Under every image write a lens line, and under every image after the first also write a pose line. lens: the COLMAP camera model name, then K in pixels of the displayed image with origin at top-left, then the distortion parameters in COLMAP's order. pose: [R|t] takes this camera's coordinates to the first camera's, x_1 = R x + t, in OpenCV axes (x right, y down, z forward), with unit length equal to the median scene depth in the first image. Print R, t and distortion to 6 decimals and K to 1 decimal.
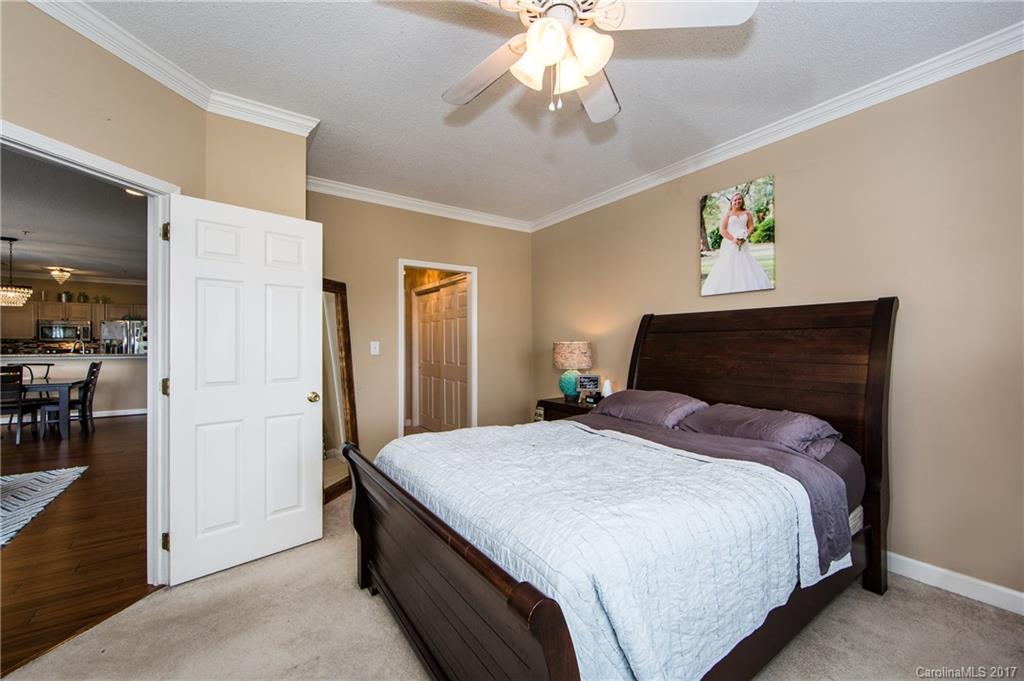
lens RADIAL K [[413.6, 0, 516.8], [0, 413.6, 341.8], [0, 0, 1]] dist [-0.002275, -0.000251]
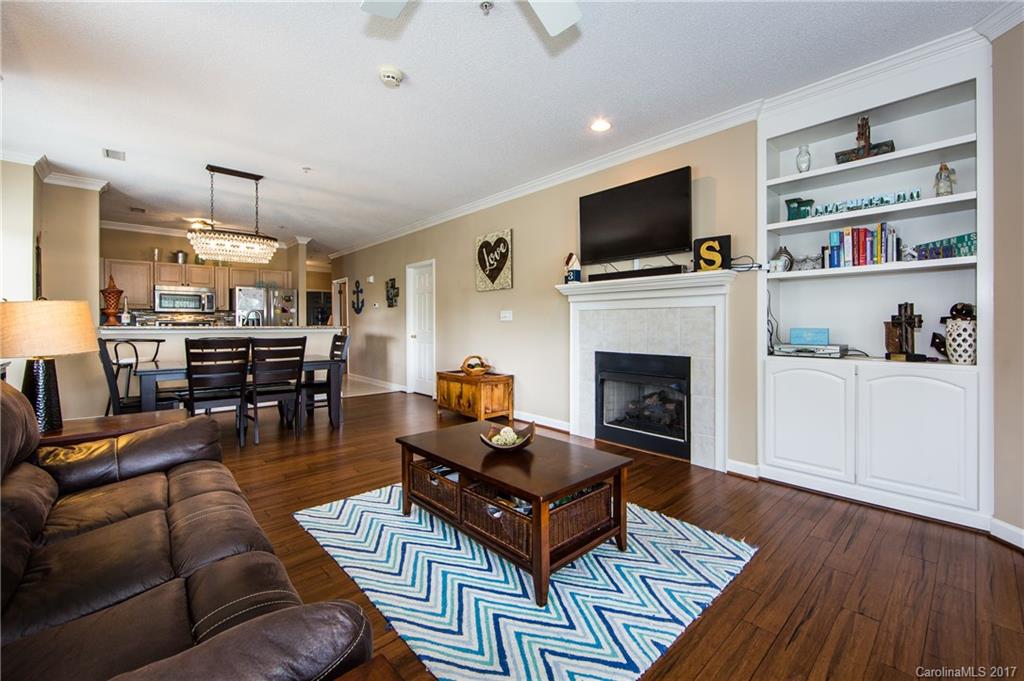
lens RADIAL K [[421.9, 0, 539.5], [0, 421.9, 325.7], [0, 0, 1]] dist [-0.000977, -0.000184]
pose [[0.986409, -0.003135, 0.164279, -0.608447], [0.001460, 0.999946, 0.010312, 0.018673], [-0.164302, -0.009932, 0.986360, 0.089243]]
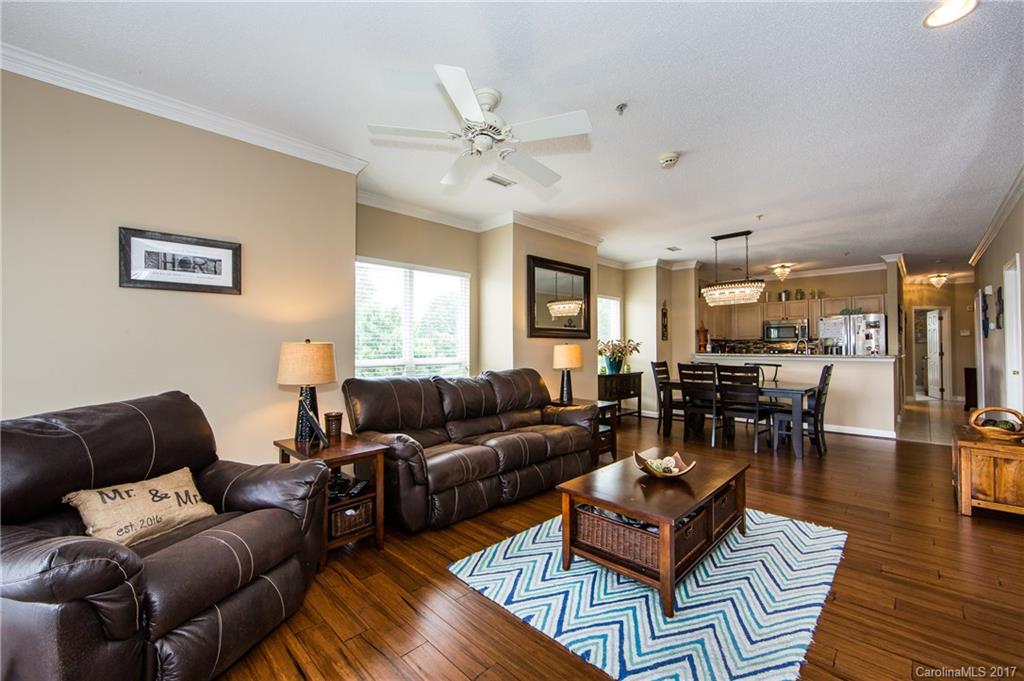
lens RADIAL K [[413.6, 0, 516.8], [0, 413.6, 341.8], [0, 0, 1]] dist [-0.002275, -0.000251]
pose [[0.188279, -0.016130, -0.981983, -0.286871], [0.010352, 0.999842, -0.014438, 0.008240], [0.982061, -0.007447, 0.188416, 0.215885]]
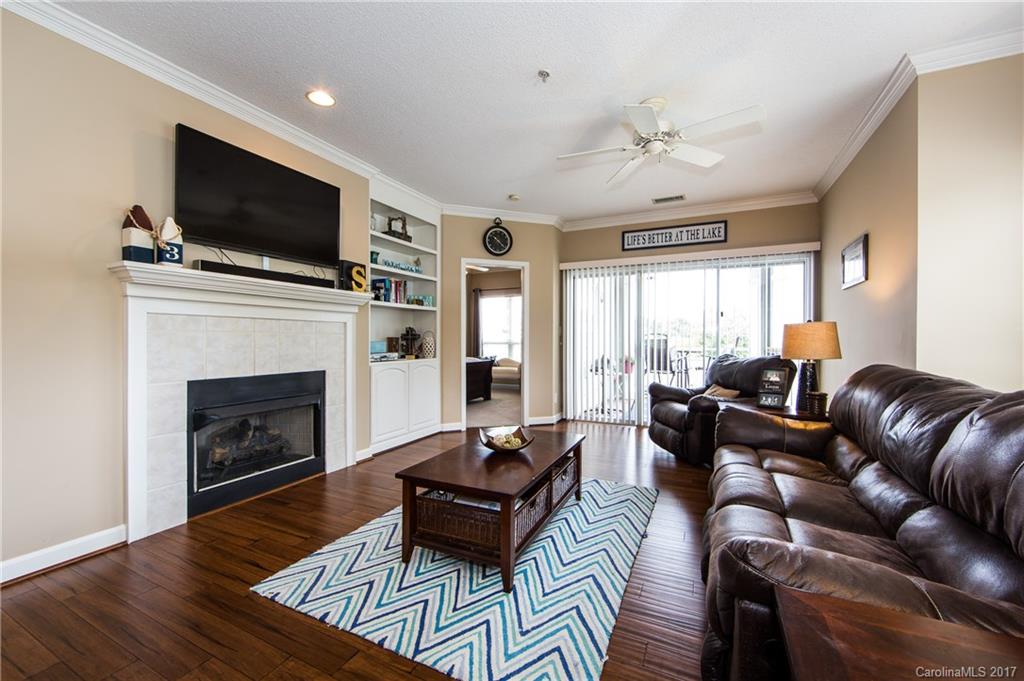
lens RADIAL K [[413.6, 0, 516.8], [0, 413.6, 341.8], [0, 0, 1]] dist [-0.002275, -0.000251]
pose [[-0.506845, -0.007622, 0.862003, -1.148853], [-0.009074, 0.999953, 0.003506, 0.025999], [-0.861989, -0.006045, -0.506891, 1.047105]]
